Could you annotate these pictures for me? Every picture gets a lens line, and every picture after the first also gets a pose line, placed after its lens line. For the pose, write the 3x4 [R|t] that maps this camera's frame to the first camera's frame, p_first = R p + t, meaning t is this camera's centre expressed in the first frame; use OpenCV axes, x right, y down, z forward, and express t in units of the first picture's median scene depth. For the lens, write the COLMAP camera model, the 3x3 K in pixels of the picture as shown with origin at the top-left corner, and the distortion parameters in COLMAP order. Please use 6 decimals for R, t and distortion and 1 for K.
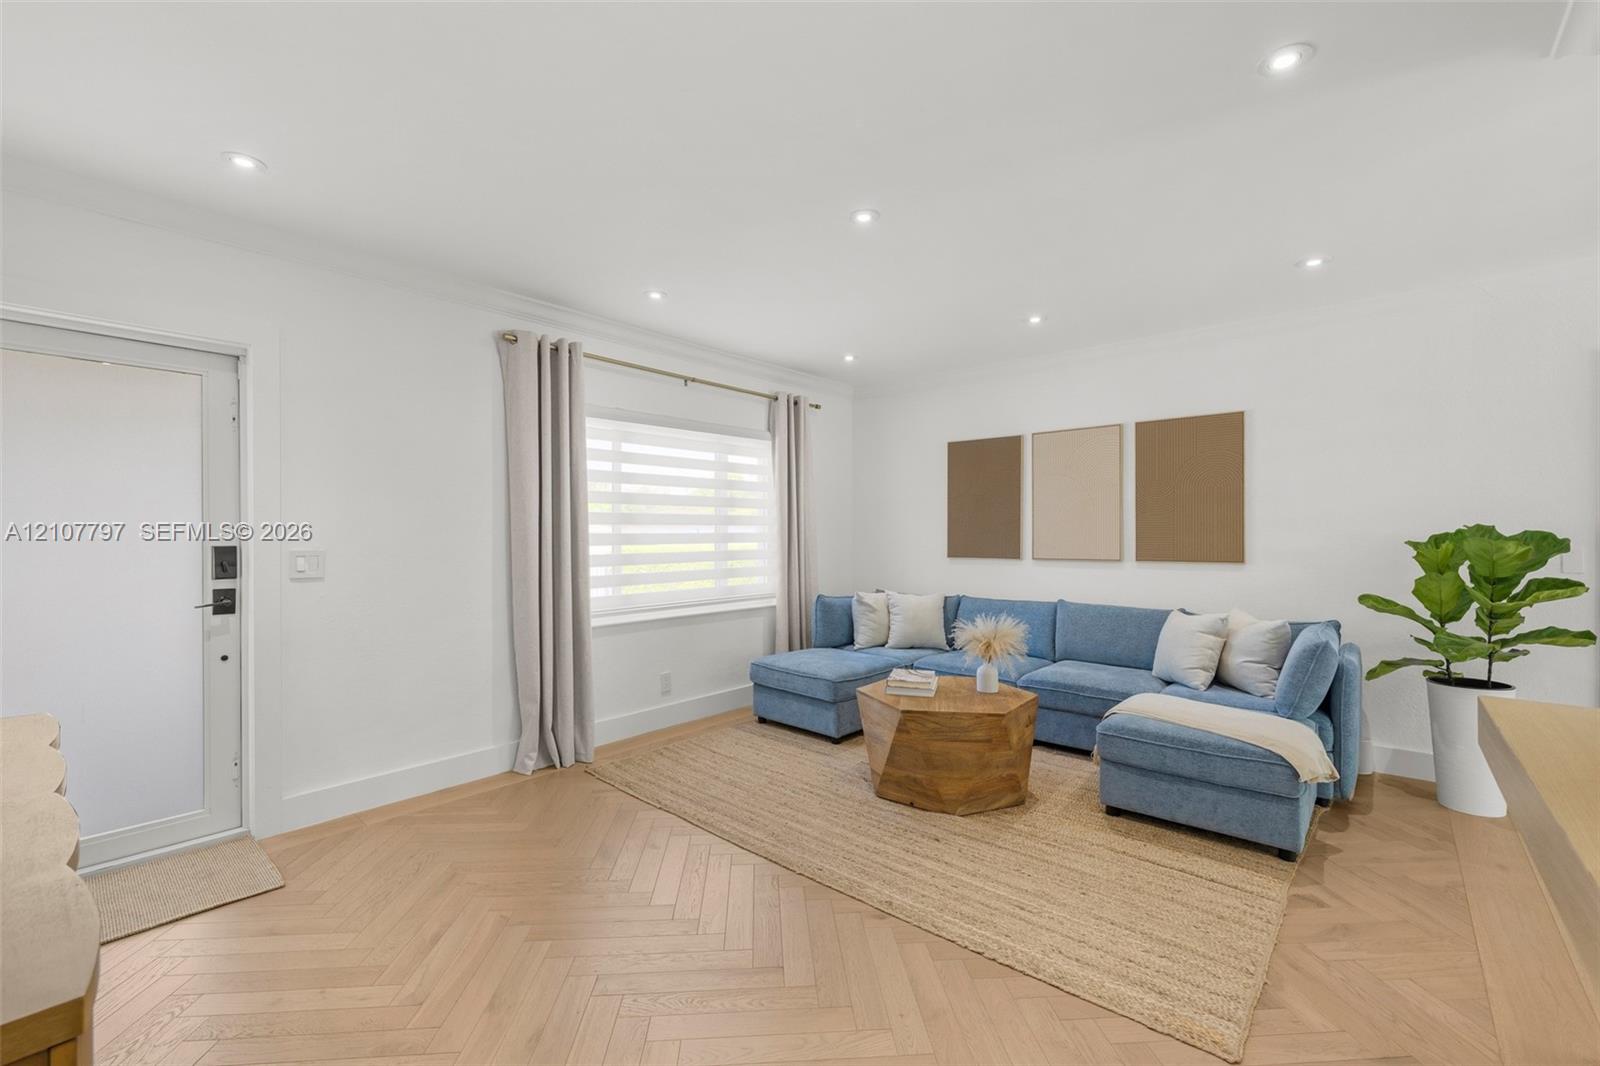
lens RADIAL K [[666.7, 0, 806.9], [0, 666.7, 538.5], [0, 0, 1]] dist [-0.001775, -0.000477]
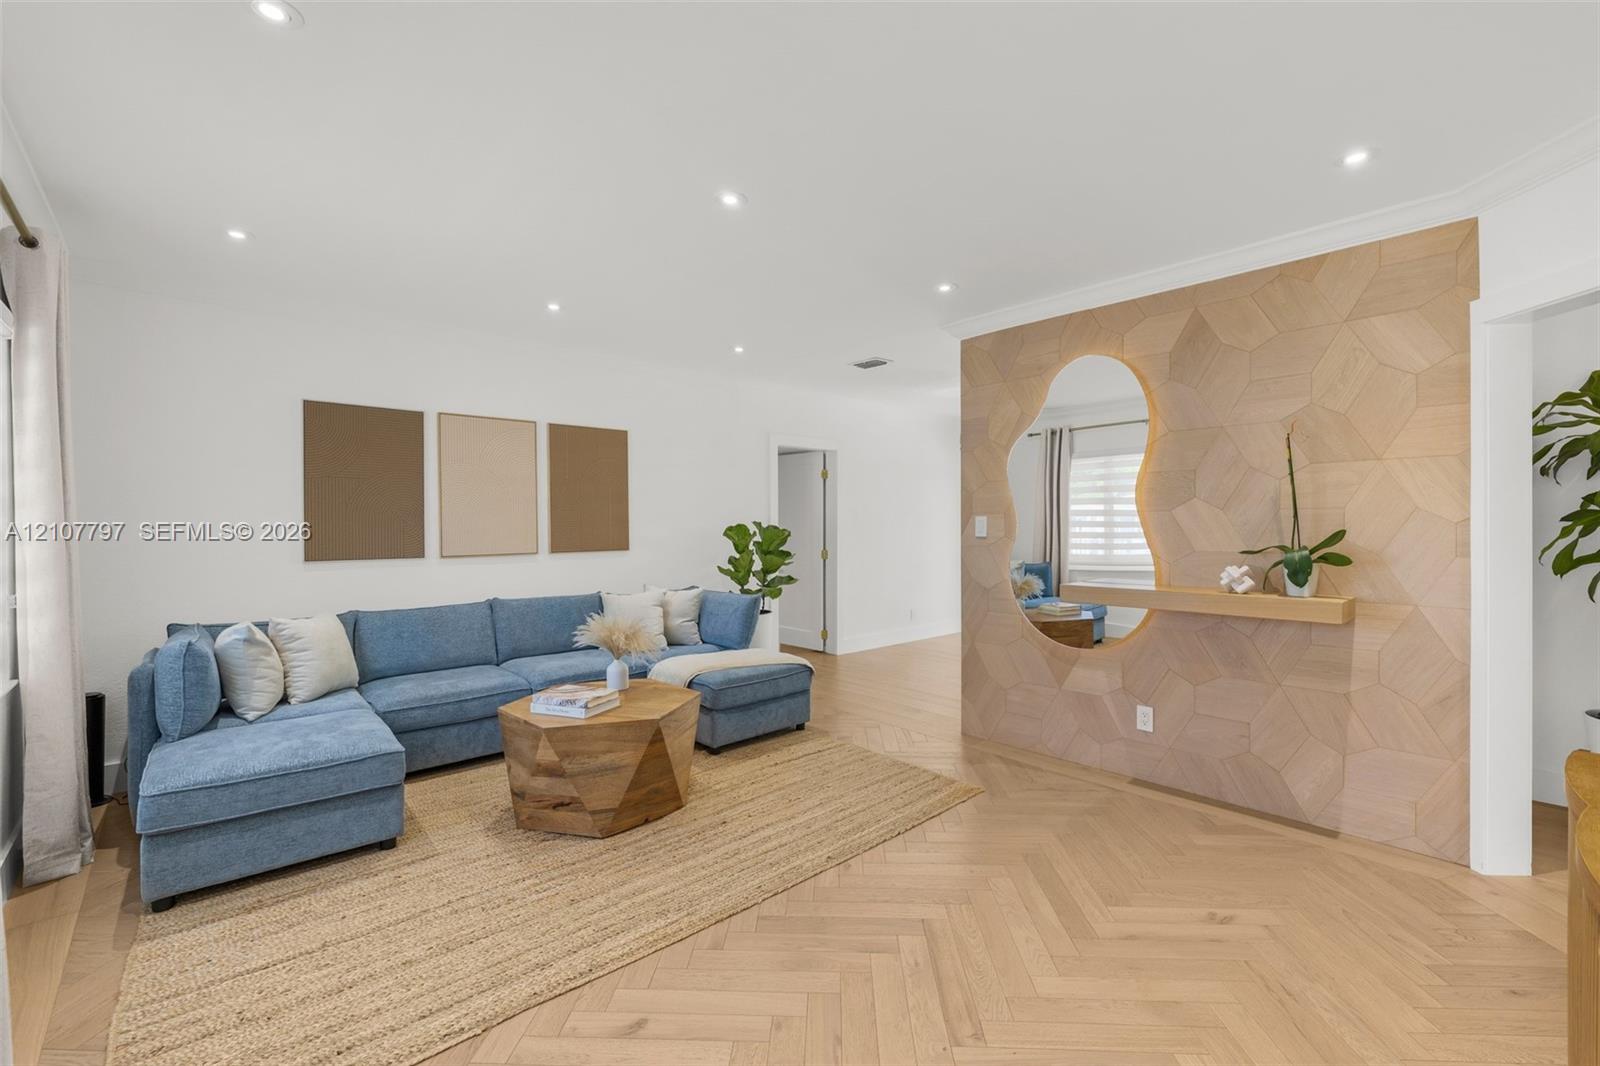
lens RADIAL K [[666.7, 0, 807.2], [0, 666.7, 526.6], [0, 0, 1]] dist [-0.001775, -0.000477]
pose [[0.111716, -0.000650, 0.993740, -0.643550], [0.009366, 0.999956, -0.000399, -0.005379], [-0.993696, 0.009352, 0.111717, 0.589394]]
